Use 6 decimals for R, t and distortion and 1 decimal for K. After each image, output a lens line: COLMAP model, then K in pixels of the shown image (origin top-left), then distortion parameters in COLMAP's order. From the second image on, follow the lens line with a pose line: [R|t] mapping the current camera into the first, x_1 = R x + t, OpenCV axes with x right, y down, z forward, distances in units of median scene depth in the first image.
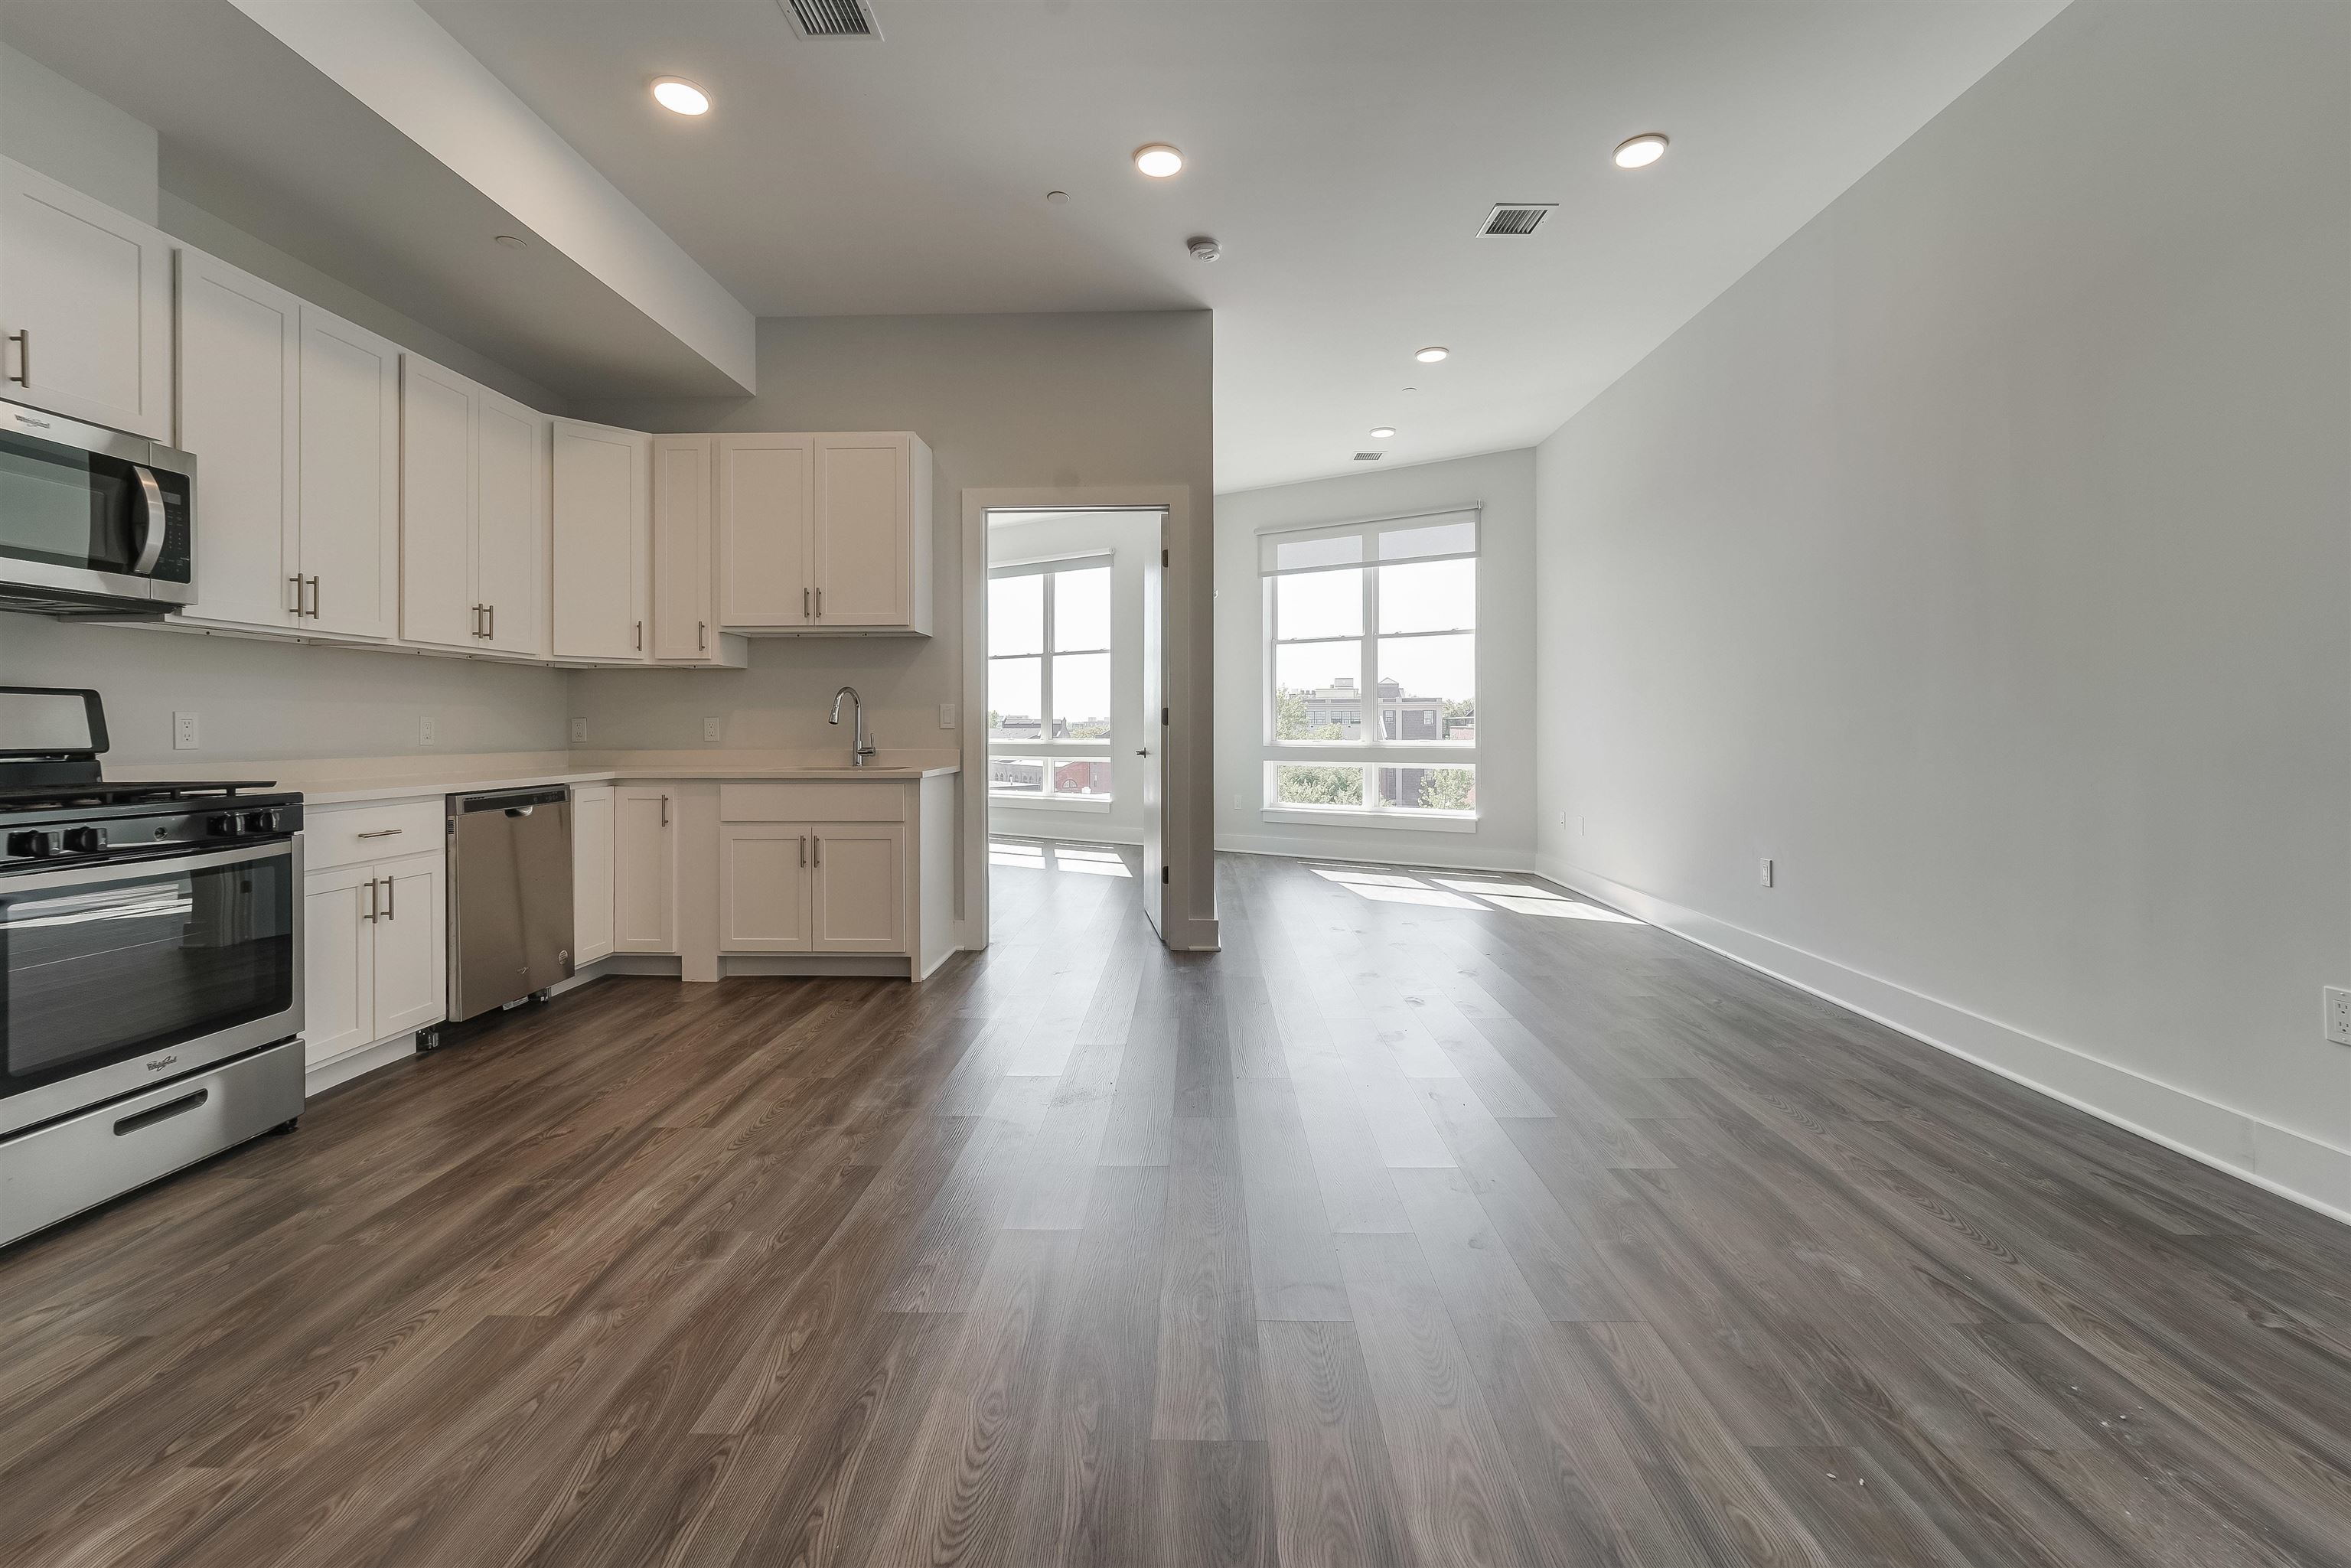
lens RADIAL K [[961.1, 0, 1175.8], [0, 961.1, 725.6], [0, 0, 1]] dist [-0.005064, -0.000378]
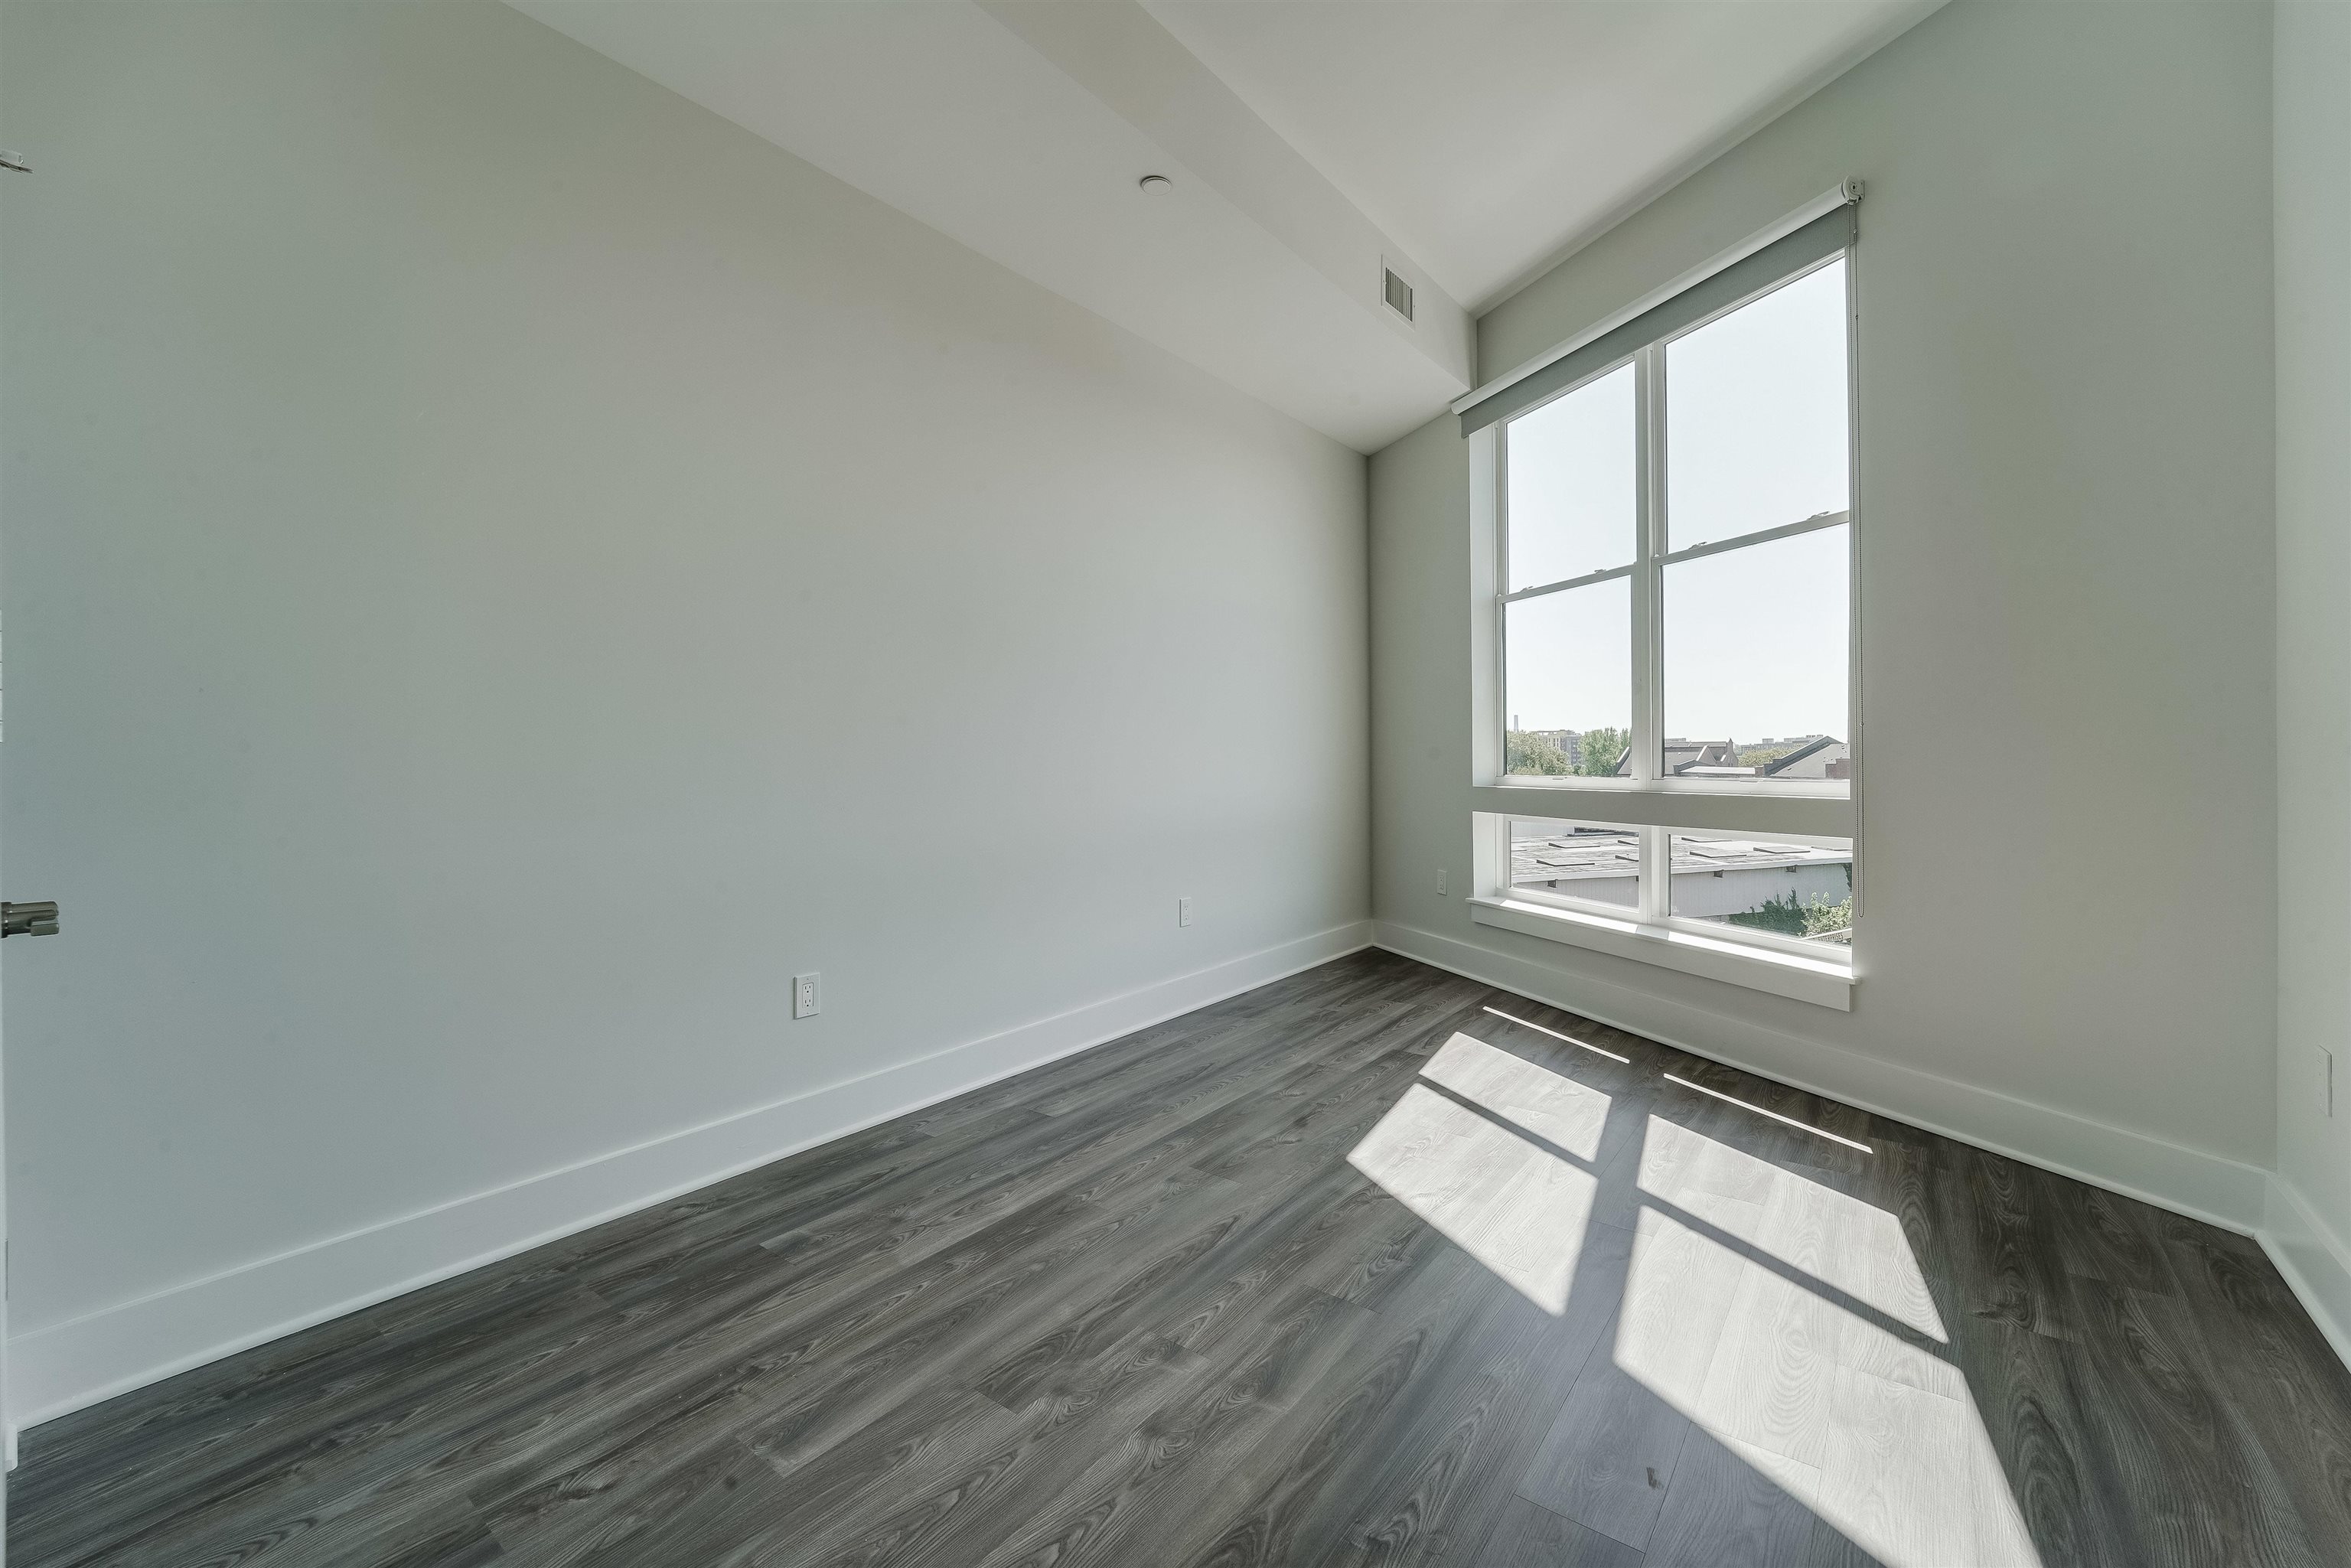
lens RADIAL K [[945.9, 0, 1175.1], [0, 945.9, 766.5], [0, 0, 1]] dist [-0.000168, -0.000369]
pose [[0.797941, -0.003361, -0.602726, -0.130346], [0.012550, 0.999860, 0.011038, 0.005214], [0.602605, -0.016372, 0.797872, 1.363259]]
